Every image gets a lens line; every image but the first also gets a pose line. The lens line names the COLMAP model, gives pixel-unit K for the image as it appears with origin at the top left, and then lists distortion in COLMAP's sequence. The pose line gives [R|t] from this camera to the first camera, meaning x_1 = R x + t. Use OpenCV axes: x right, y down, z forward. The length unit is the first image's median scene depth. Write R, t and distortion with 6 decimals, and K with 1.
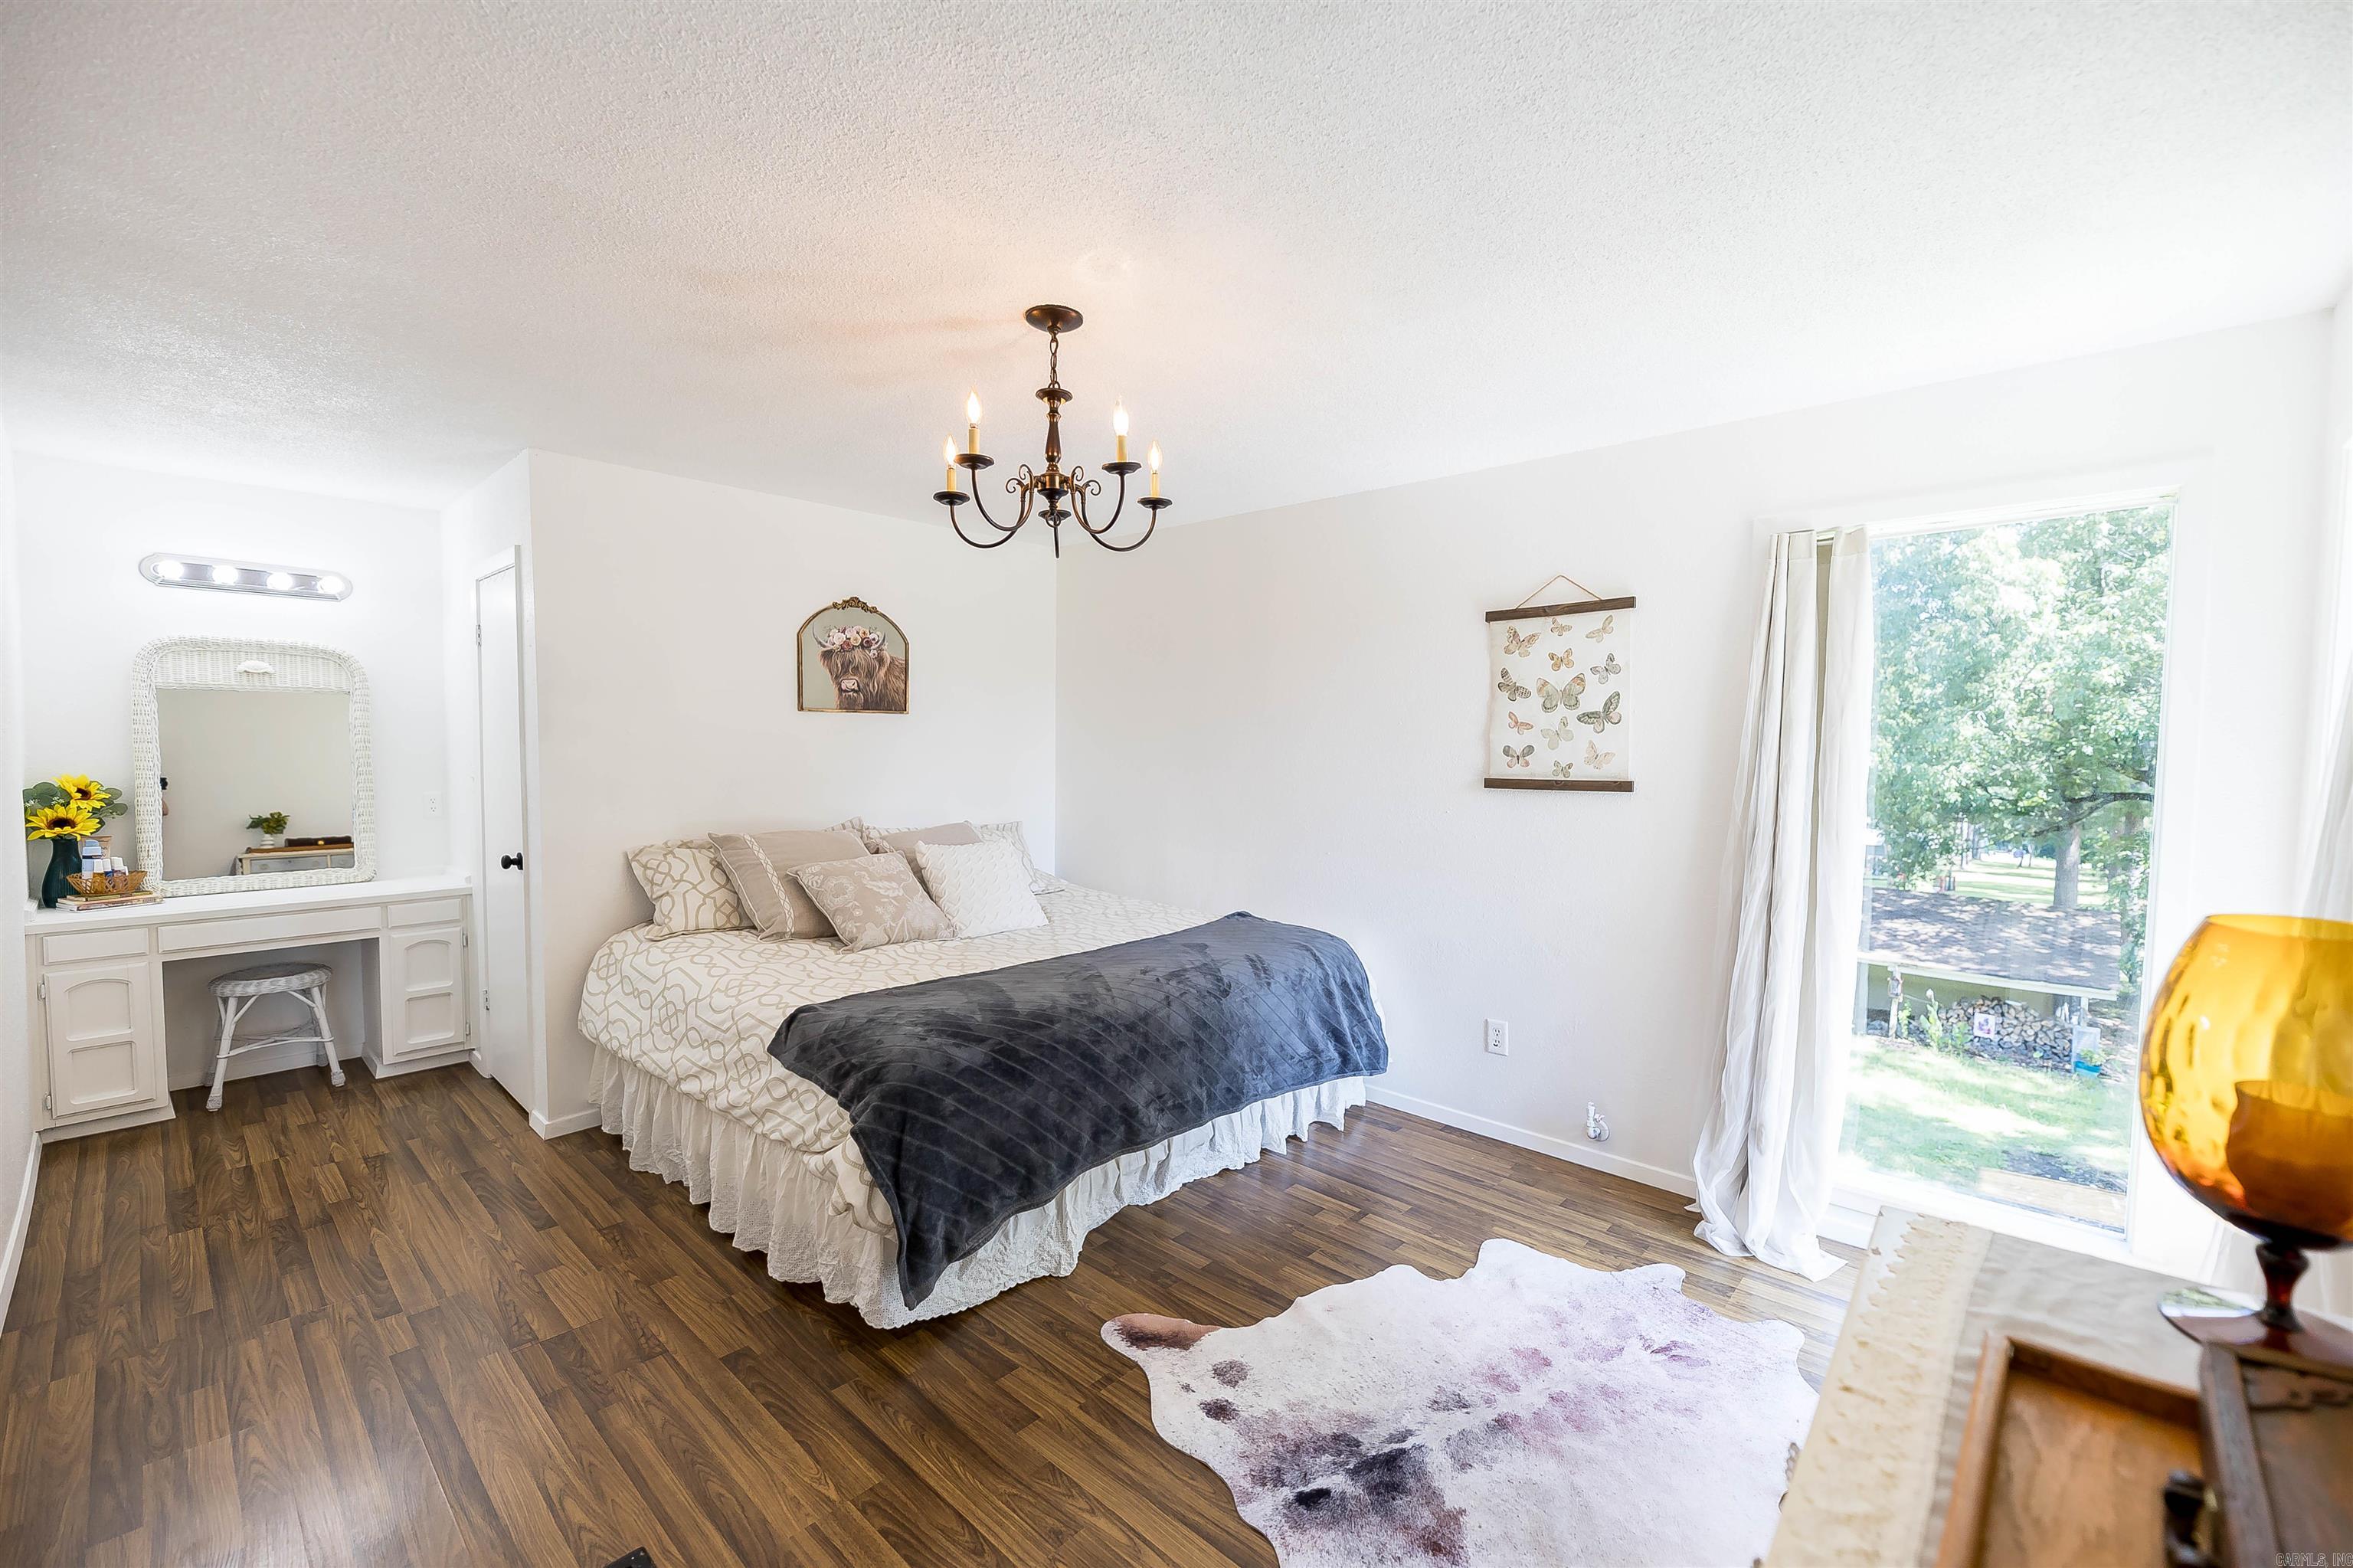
lens RADIAL K [[947.1, 0, 1189.9], [0, 947.1, 779.6], [0, 0, 1]] dist [-0.004135, -0.000831]
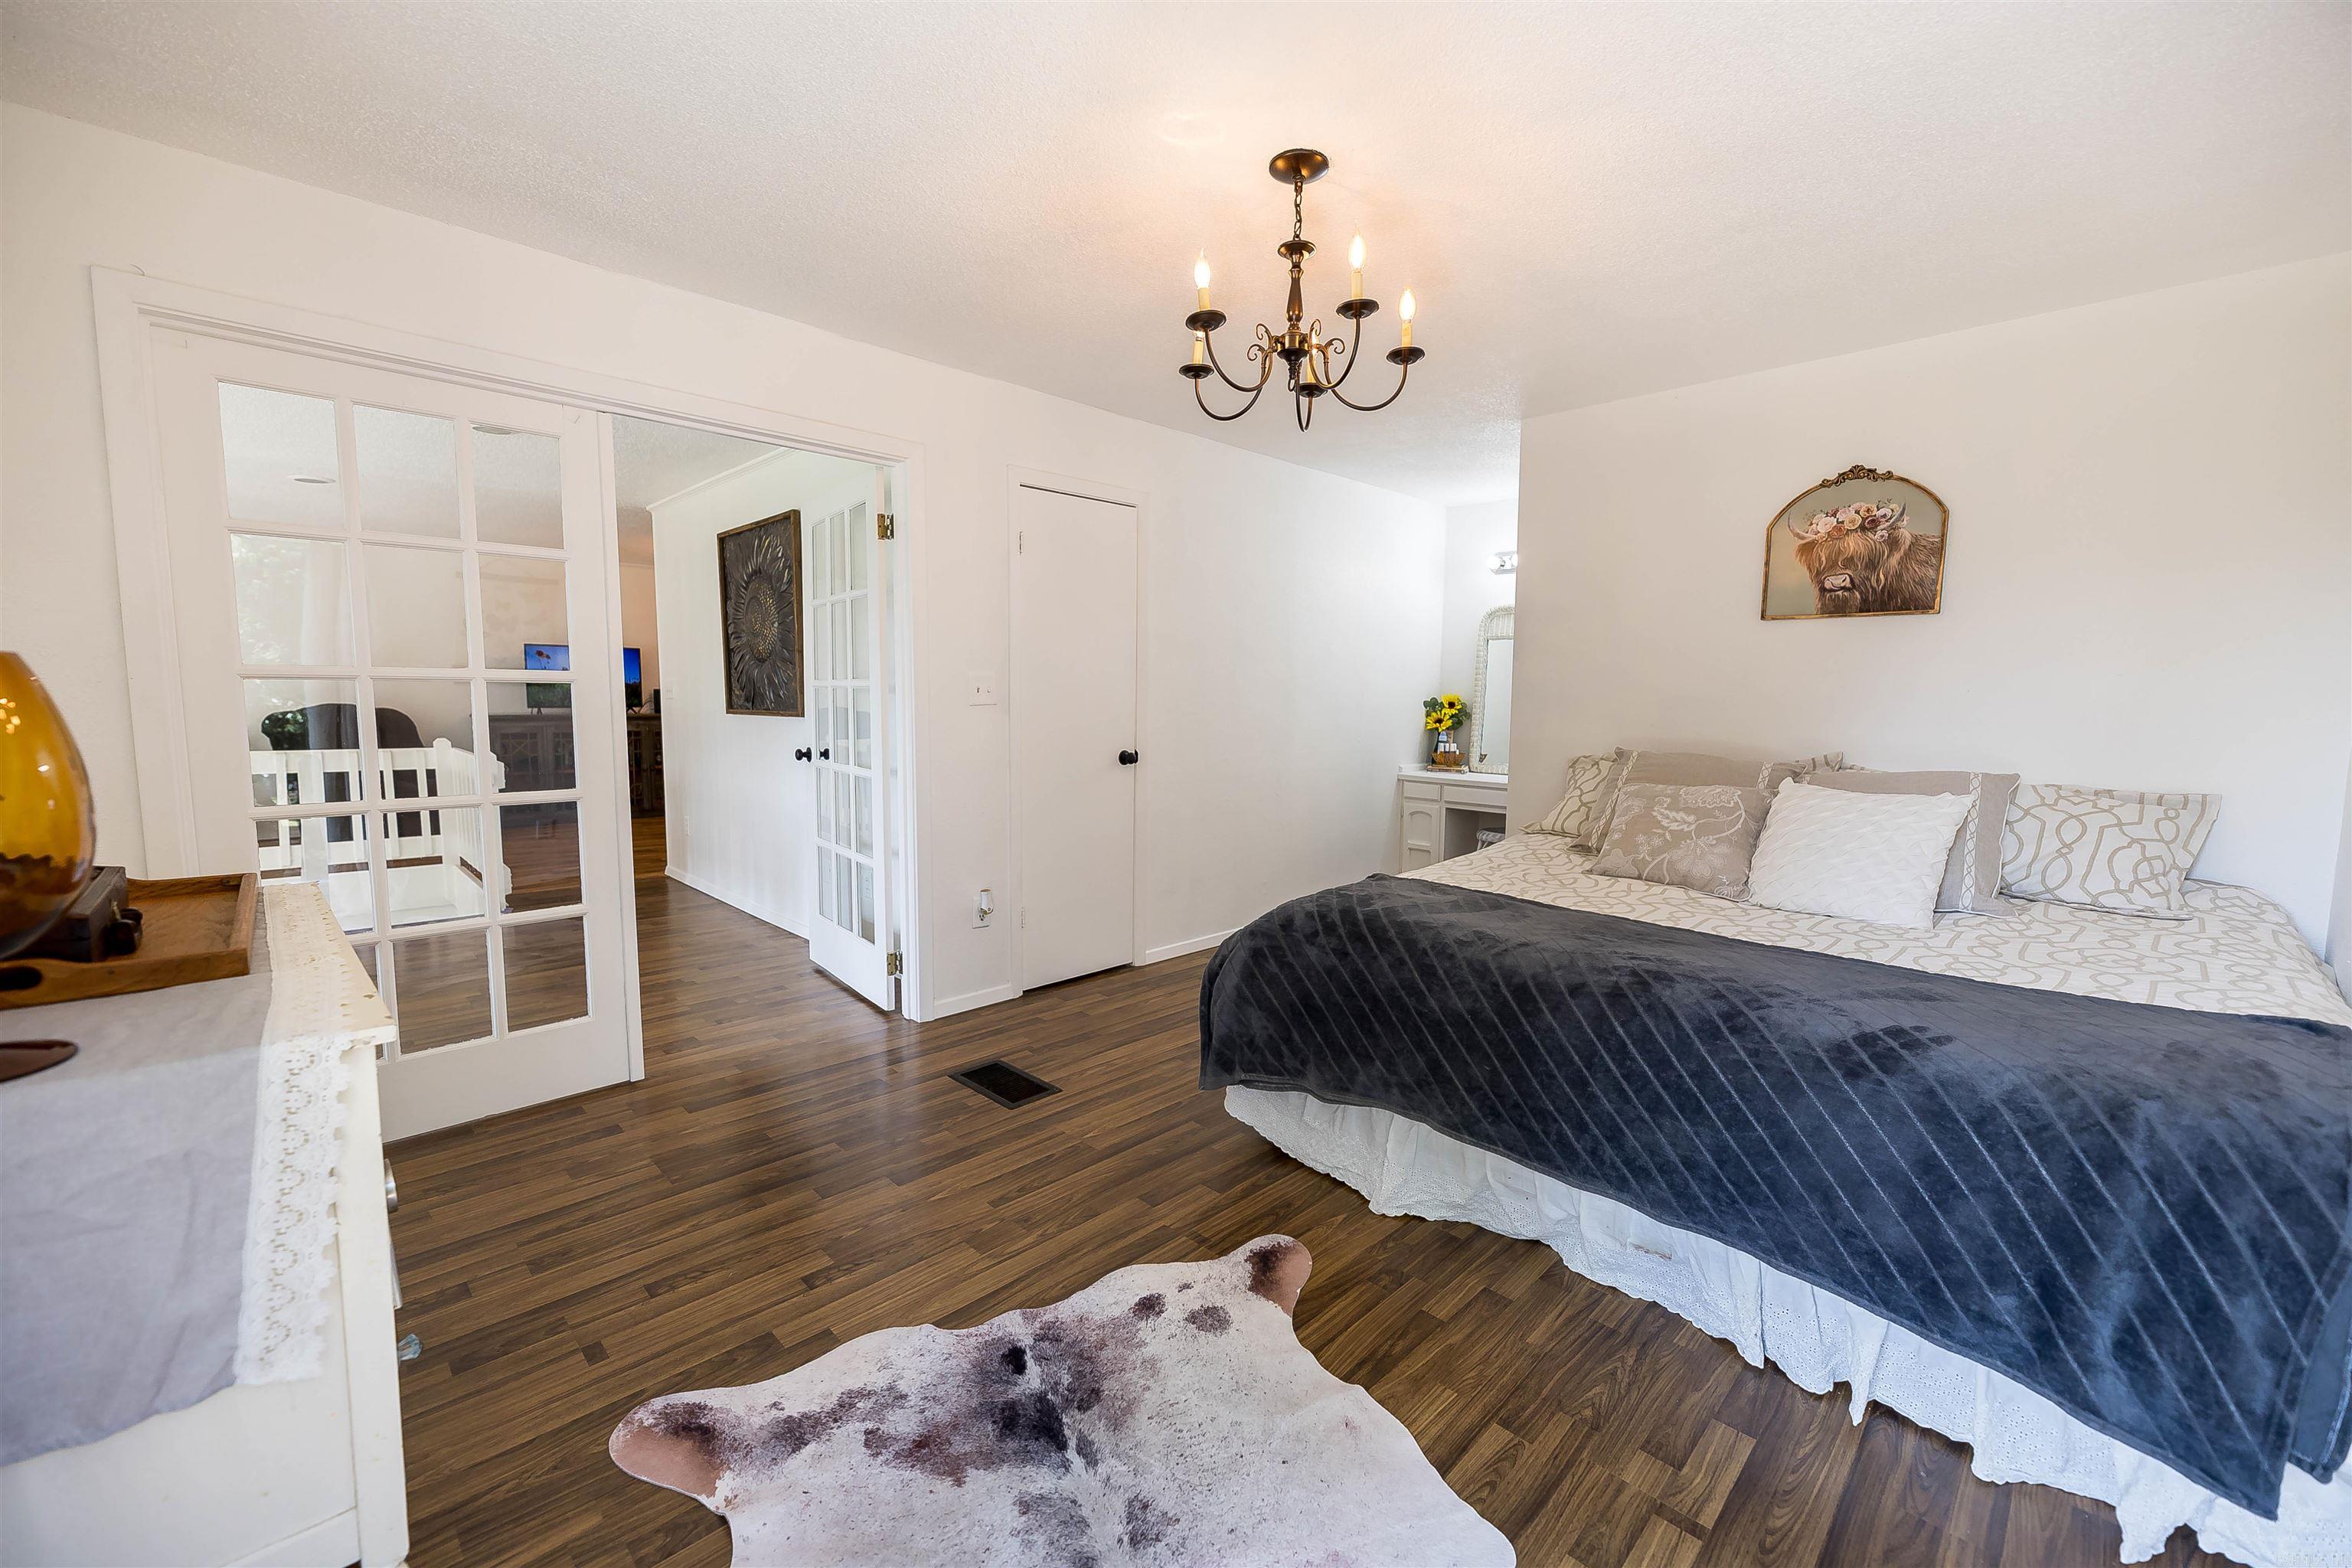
lens RADIAL K [[946.6, 0, 1191.1], [0, 946.6, 774.8], [0, 0, 1]] dist [-0.004135, -0.000831]
pose [[-0.036968, 0.074822, -0.996511, 0.821117], [-0.060515, 0.995195, 0.076969, 0.056245], [0.997482, 0.063150, -0.032263, 0.916643]]
